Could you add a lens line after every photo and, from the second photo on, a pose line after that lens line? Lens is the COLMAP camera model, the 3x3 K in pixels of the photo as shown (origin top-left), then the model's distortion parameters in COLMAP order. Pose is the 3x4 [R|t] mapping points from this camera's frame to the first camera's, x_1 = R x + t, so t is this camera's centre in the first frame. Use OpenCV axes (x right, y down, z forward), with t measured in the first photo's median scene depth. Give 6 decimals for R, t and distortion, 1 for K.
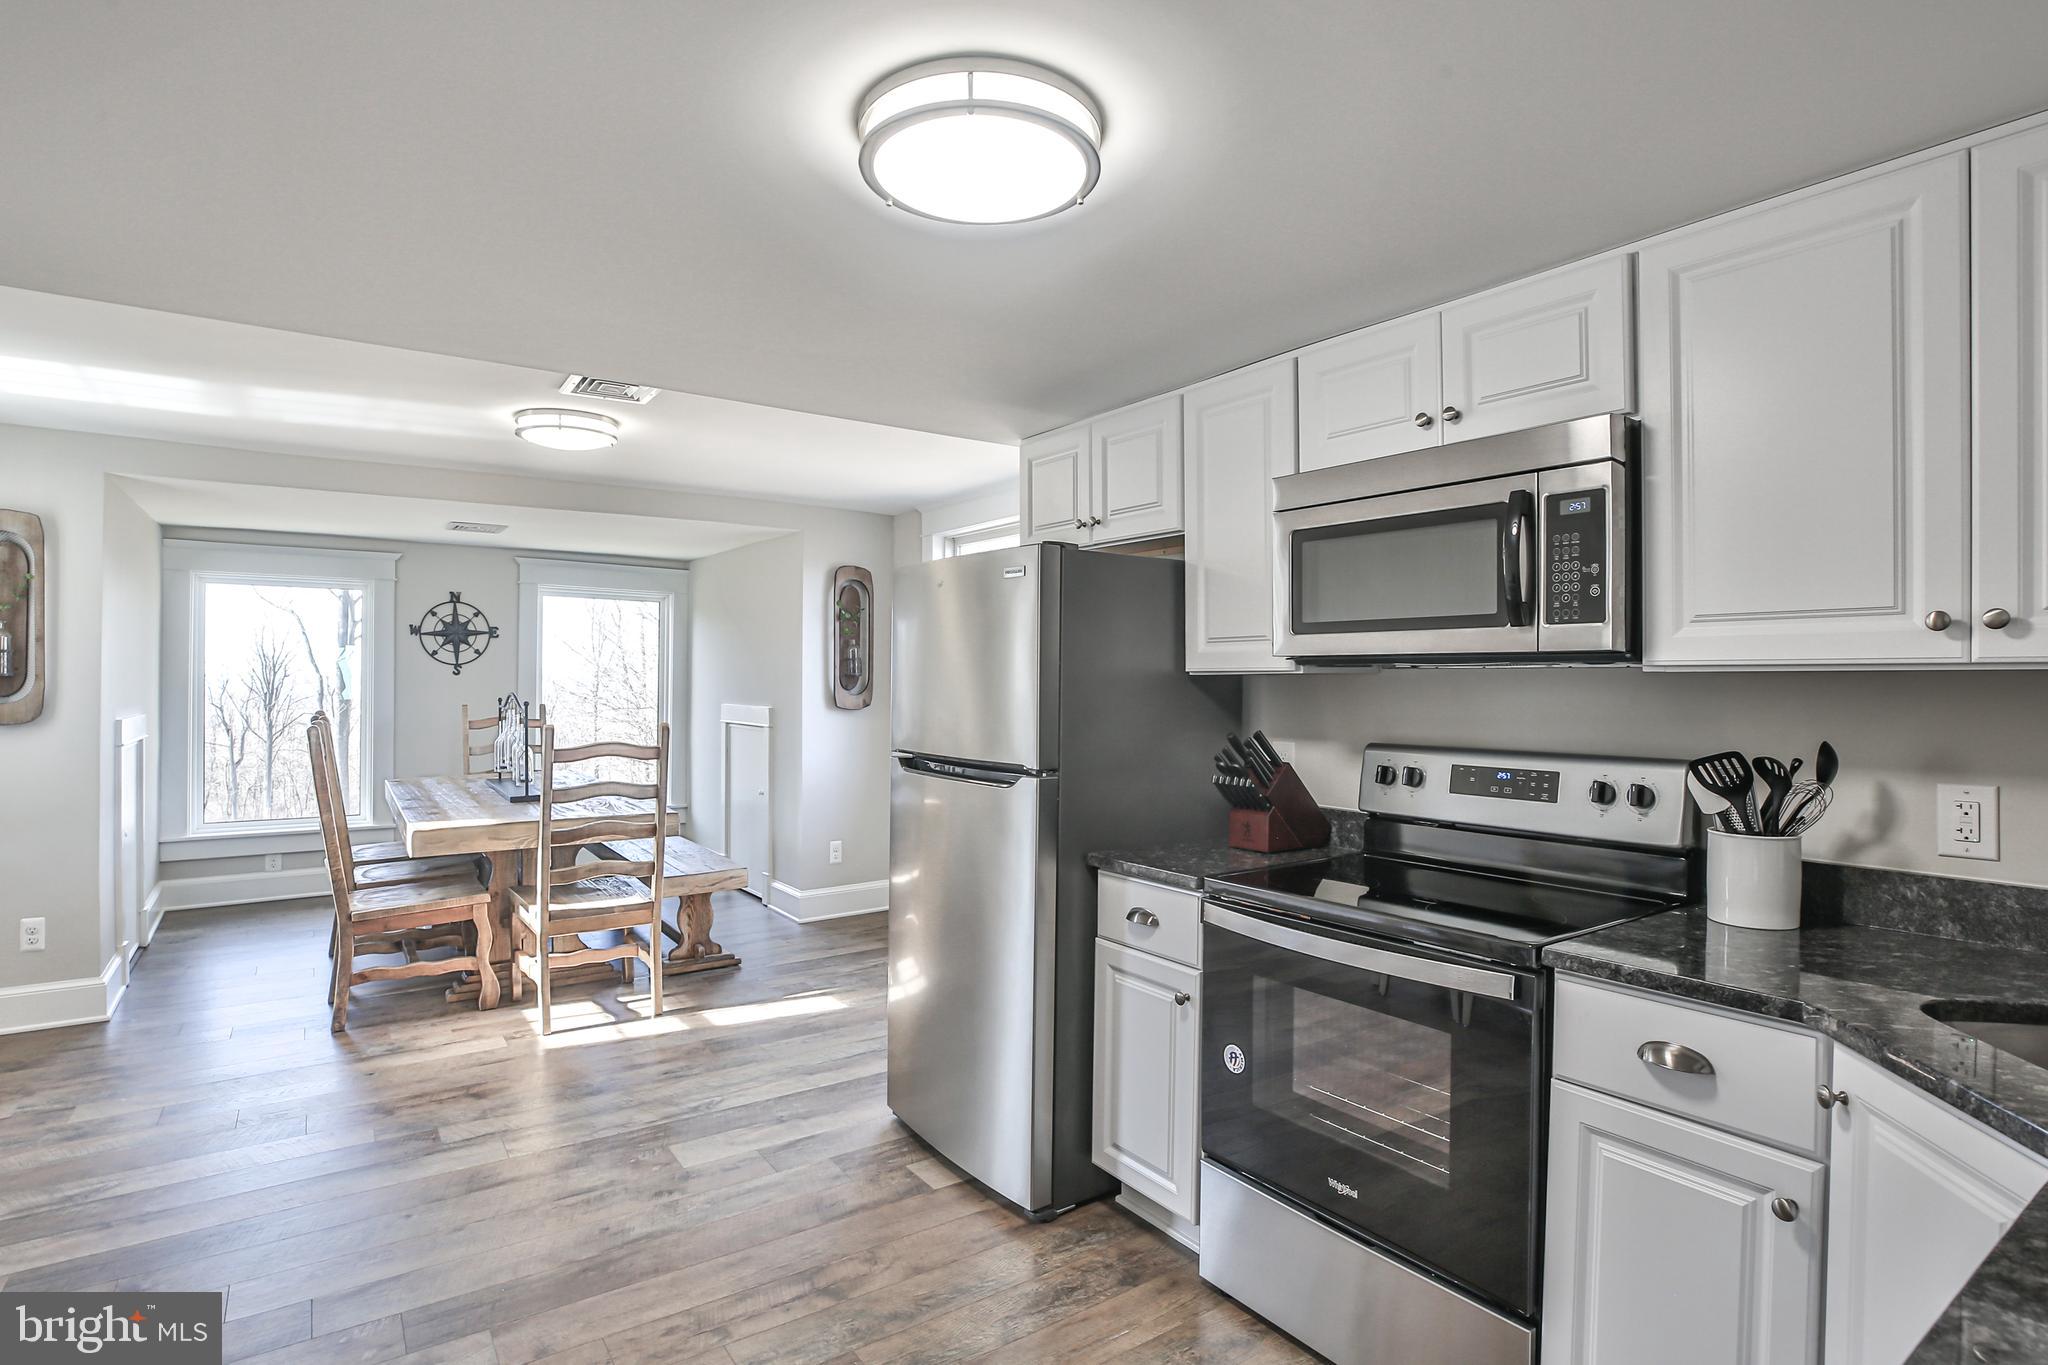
lens RADIAL K [[1010.9, 0, 982.0], [0, 1010.9, 677.7], [0, 0, 1]] dist [-0.031469, 0.008242]
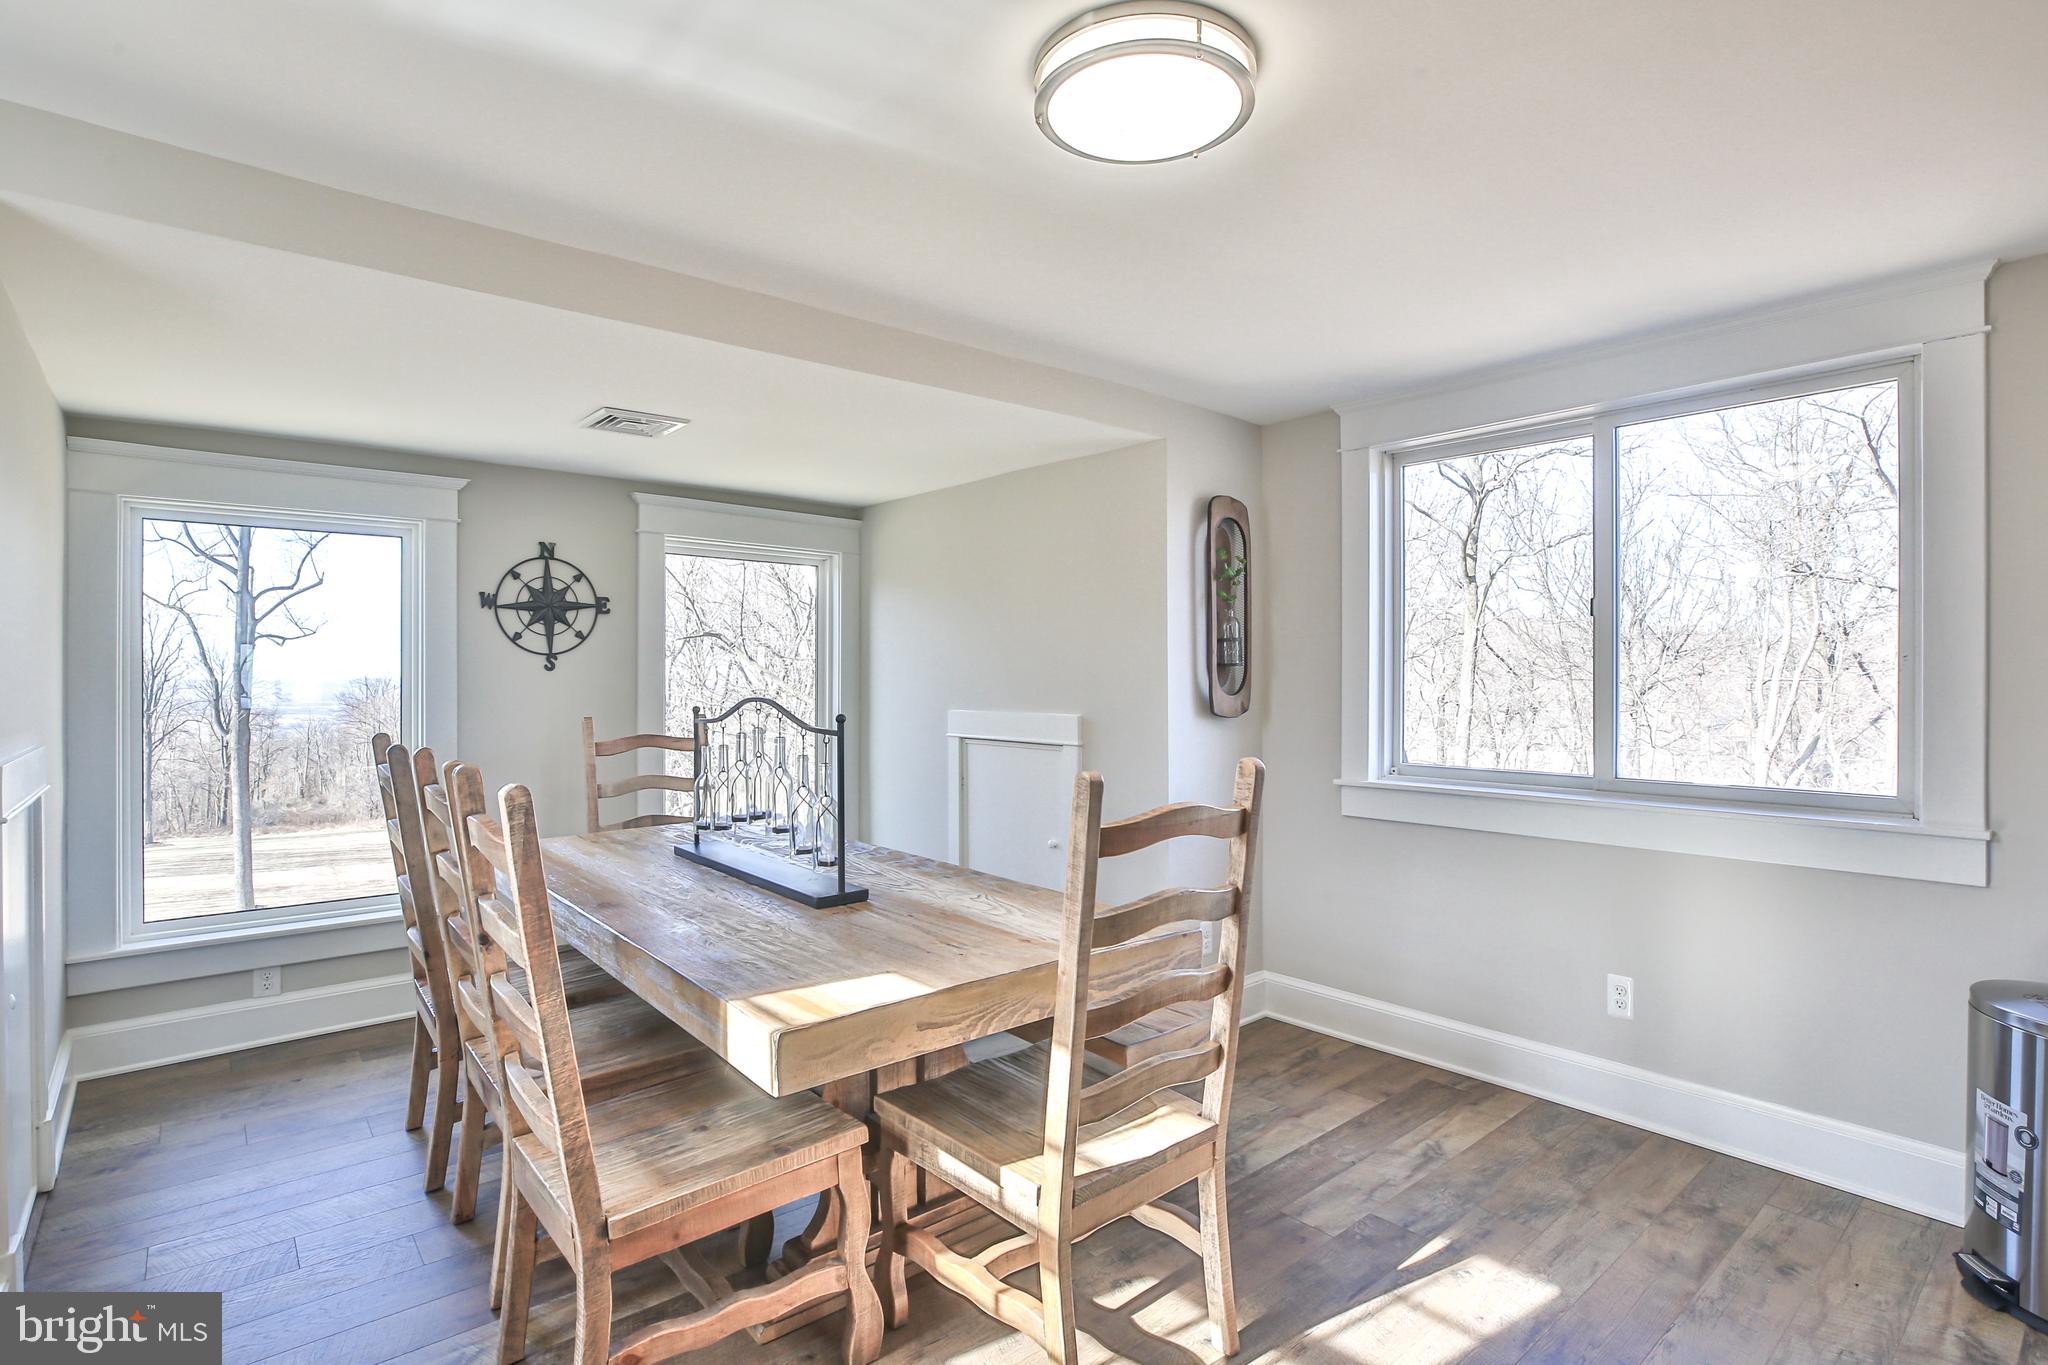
lens RADIAL K [[1010.9, 0, 1005.8], [0, 1010.9, 672.1], [0, 0, 1]] dist [-0.031469, 0.008242]
pose [[0.995574, -0.008338, 0.093613, -0.294245], [0.008625, 0.999959, -0.002667, 0.002579], [-0.093587, 0.003462, 0.995605, 0.328379]]
